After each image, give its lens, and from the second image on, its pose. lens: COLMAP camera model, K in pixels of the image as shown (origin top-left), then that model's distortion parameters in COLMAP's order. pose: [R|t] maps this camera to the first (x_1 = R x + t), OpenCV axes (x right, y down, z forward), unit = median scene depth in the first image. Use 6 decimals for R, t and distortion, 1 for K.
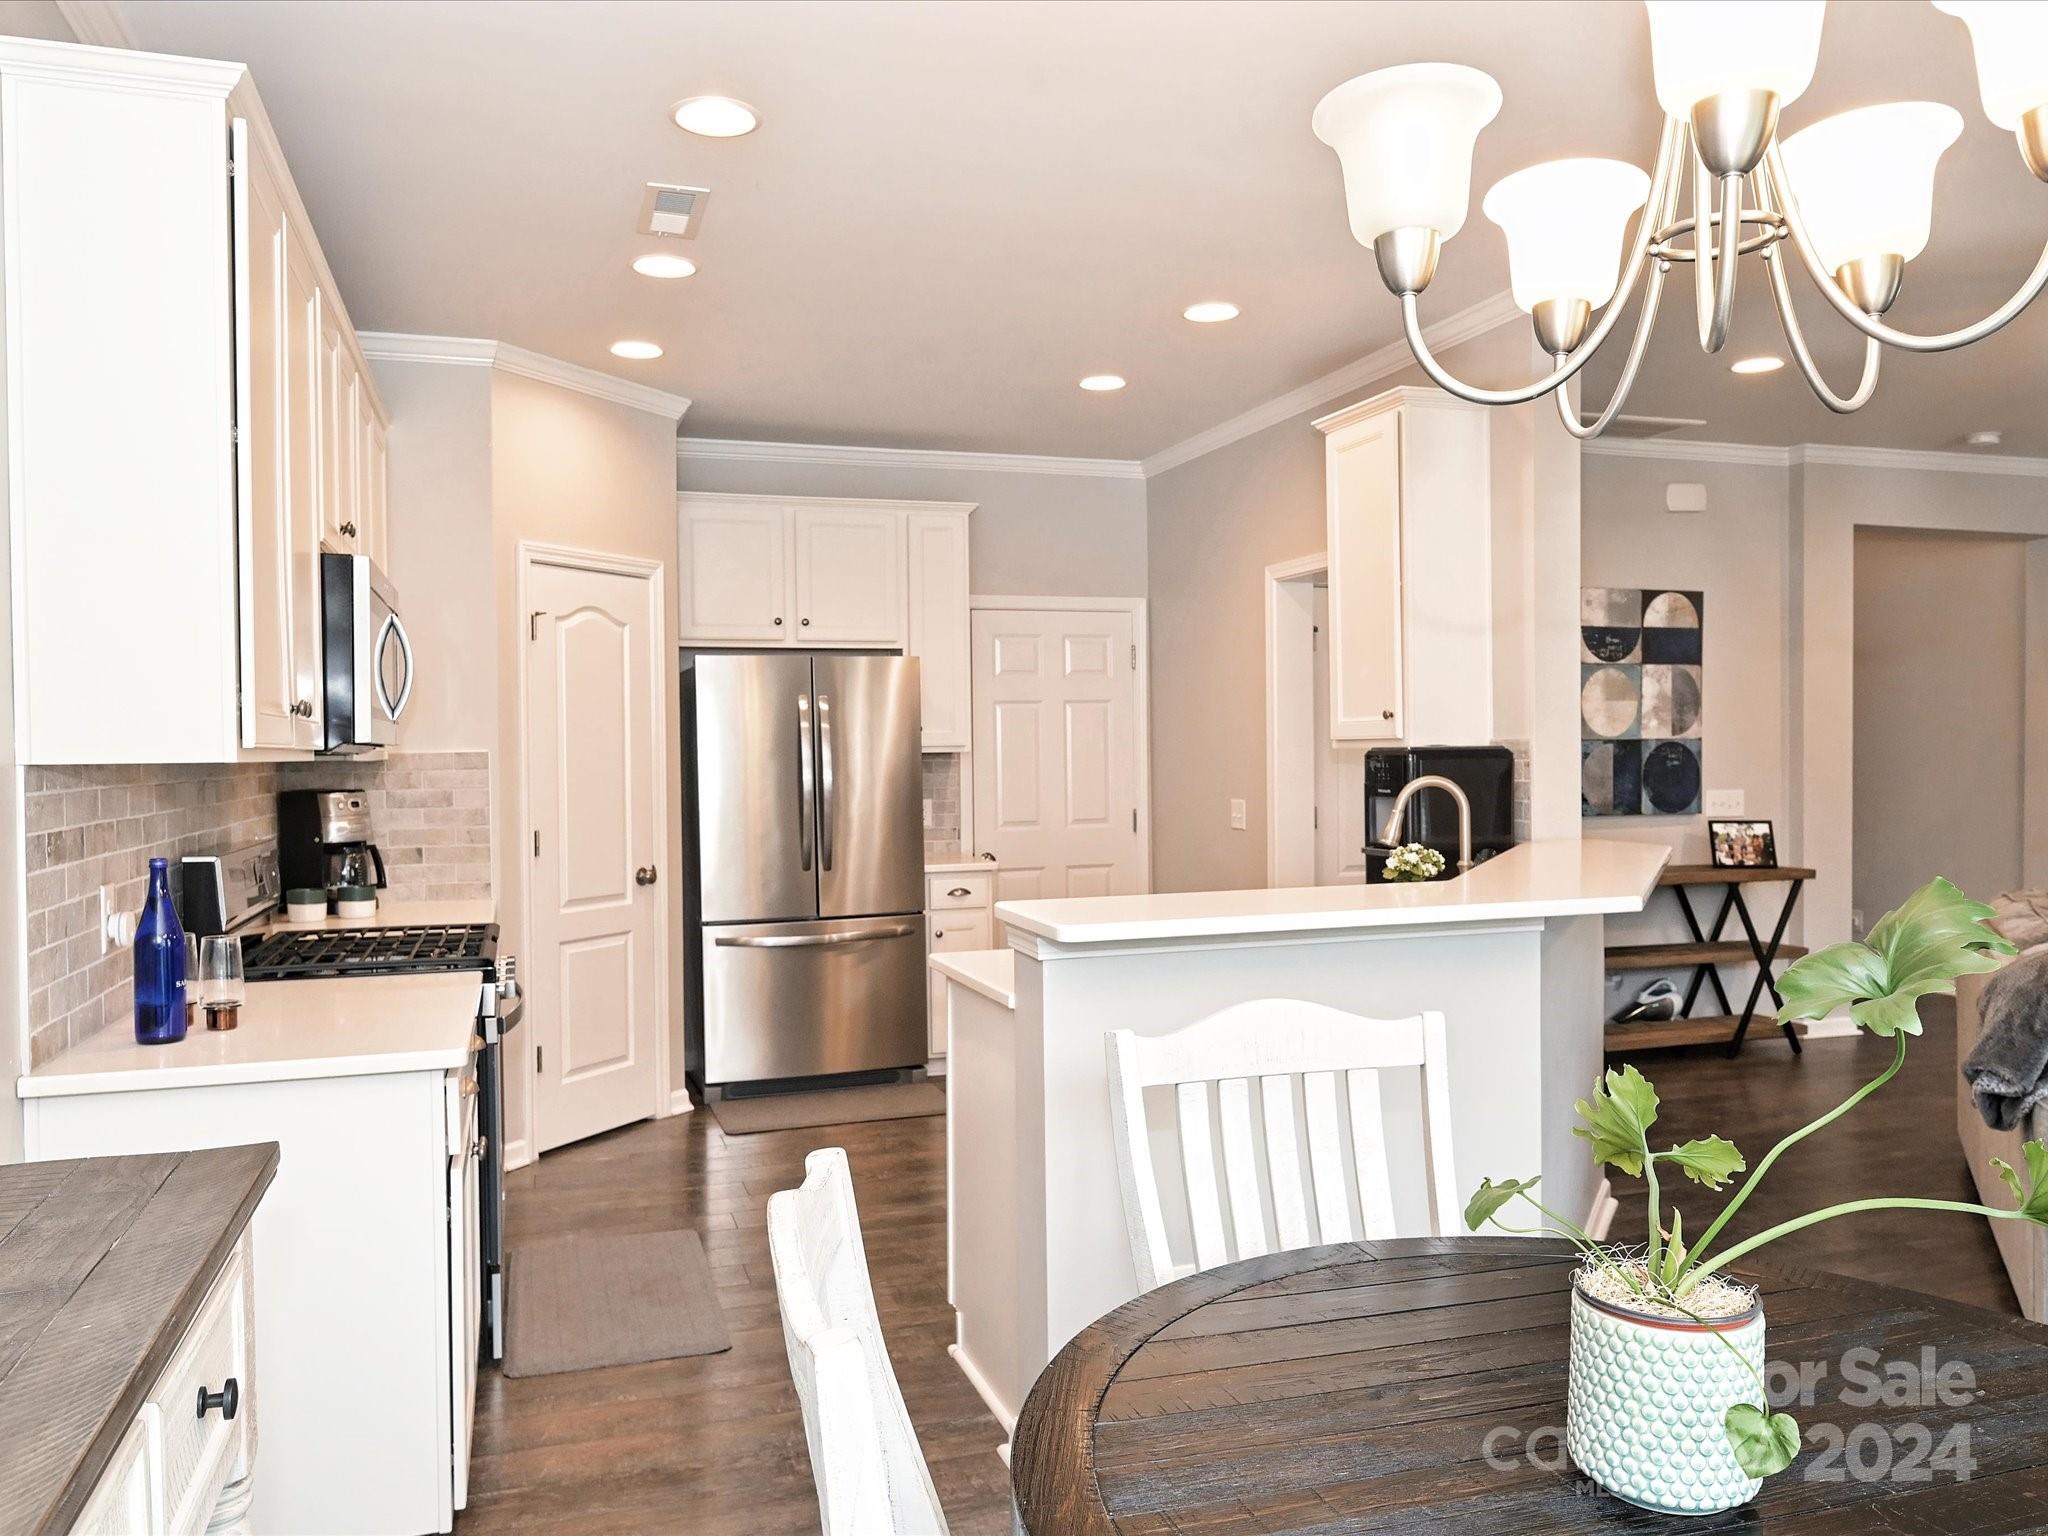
lens RADIAL K [[1497.3, 0, 1021.1], [0, 1497.3, 775.8], [0, 0, 1]] dist [-0.001386, 0.000357]
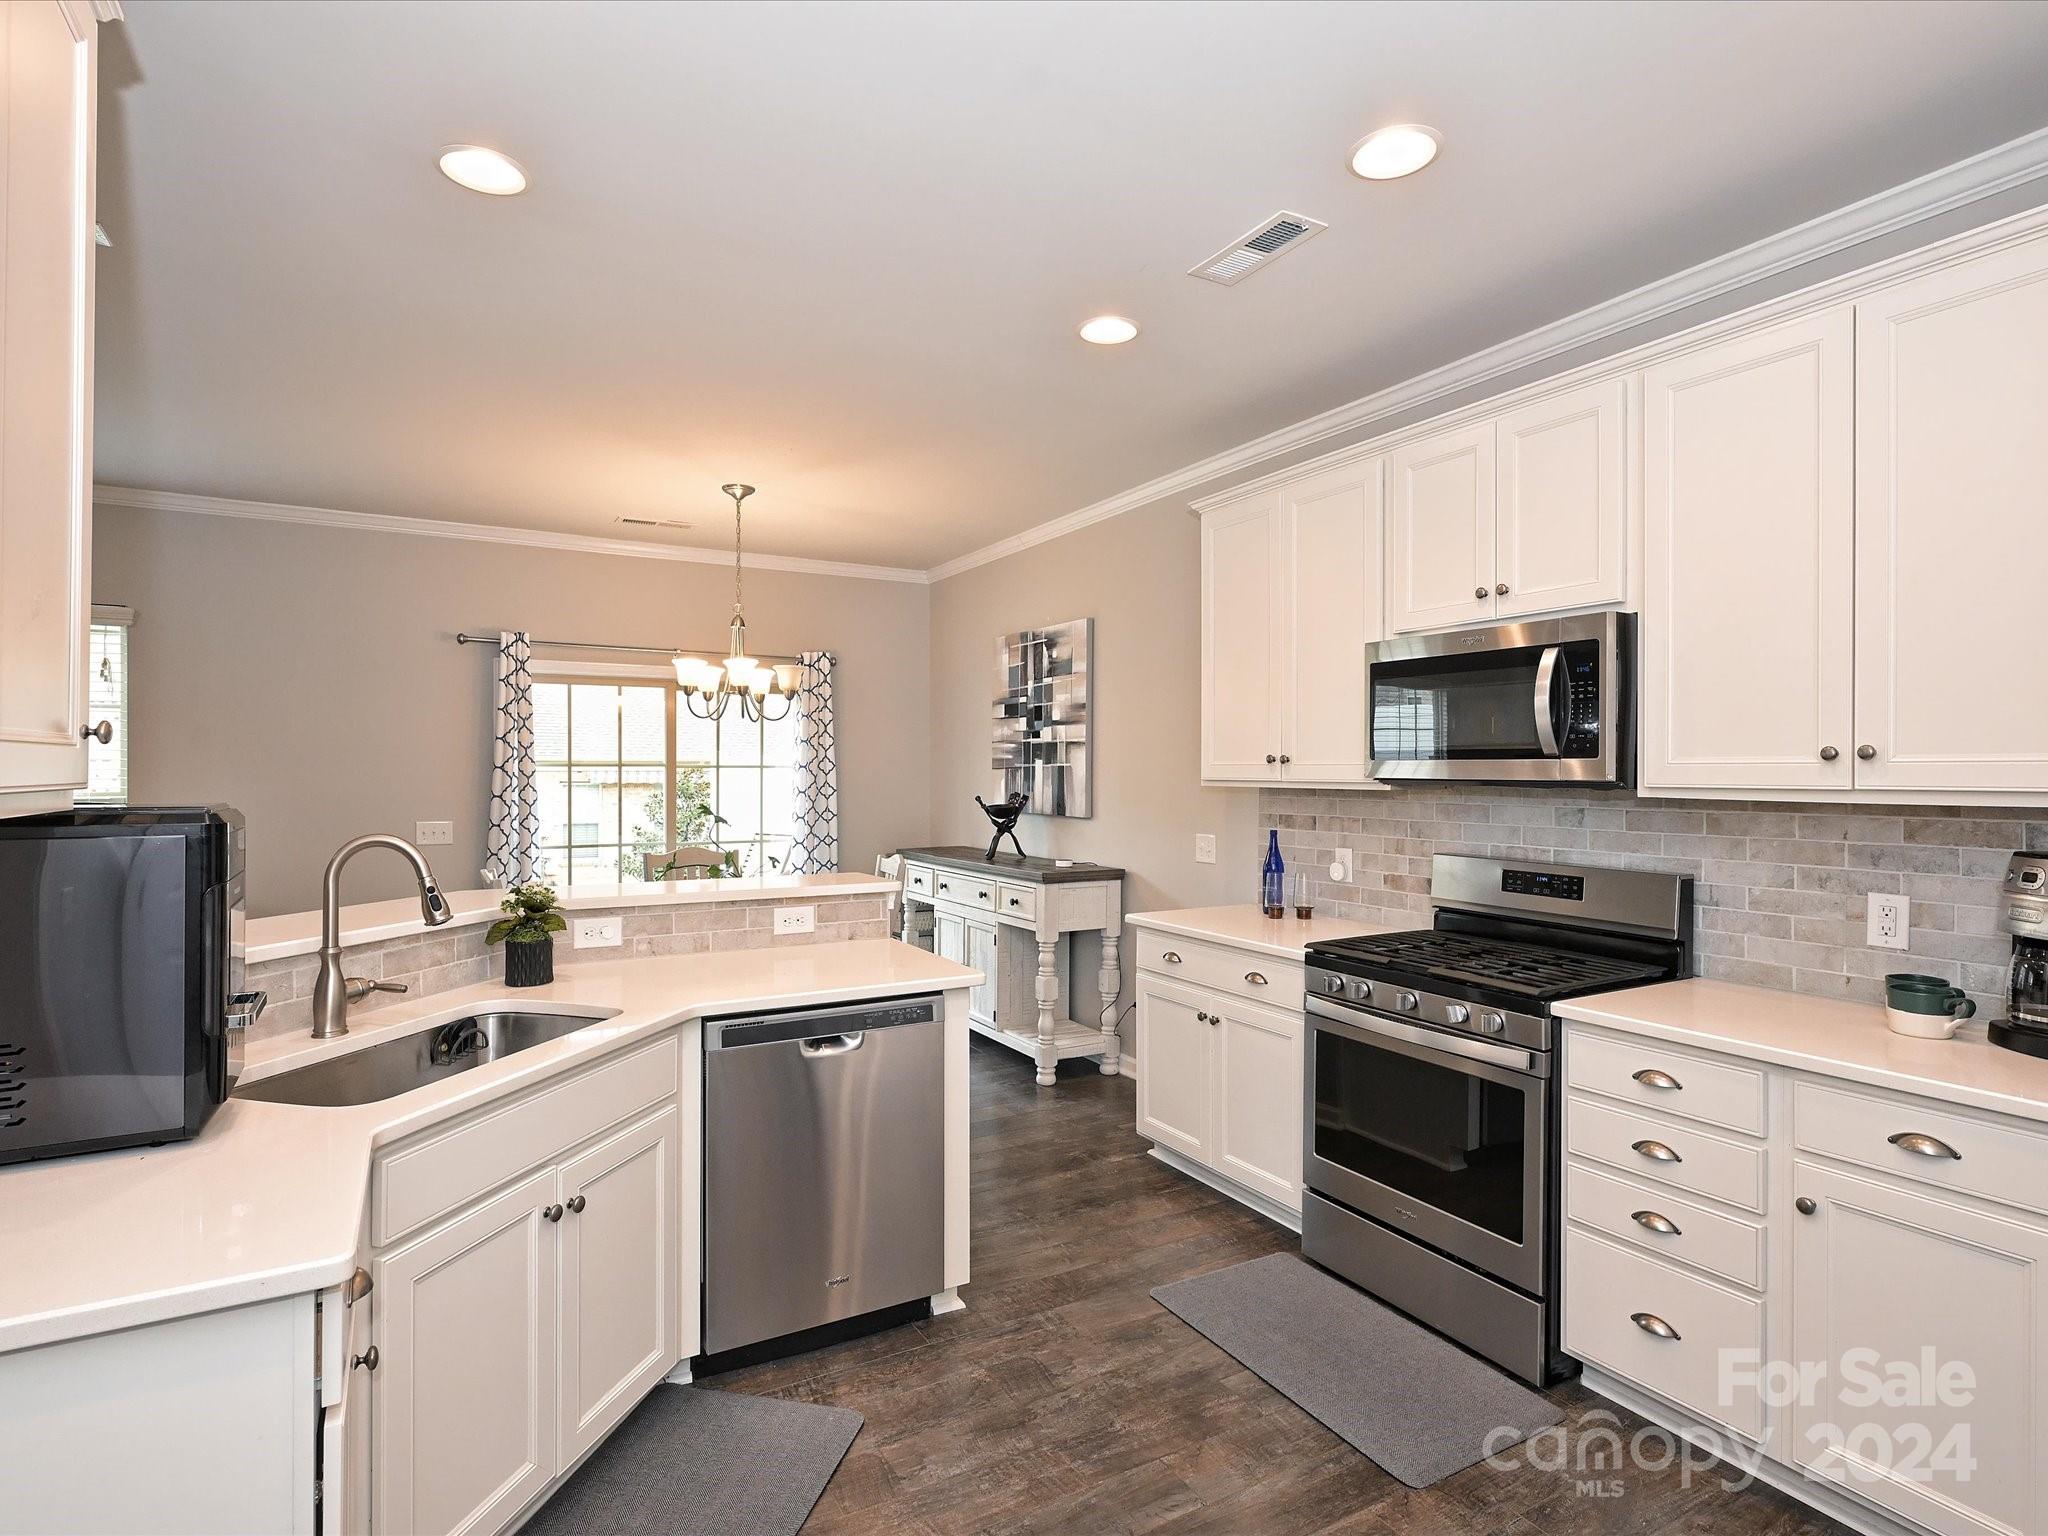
lens RADIAL K [[1048.2, 0, 1017.7], [0, 1048.2, 772.1], [0, 0, 1]] dist [0.000223, -0.000297]
pose [[-0.980771, 0.008096, -0.194992, 0.036778], [0.003890, 0.999752, 0.021946, -0.026423], [0.195121, 0.020765, -0.980559, 0.998207]]
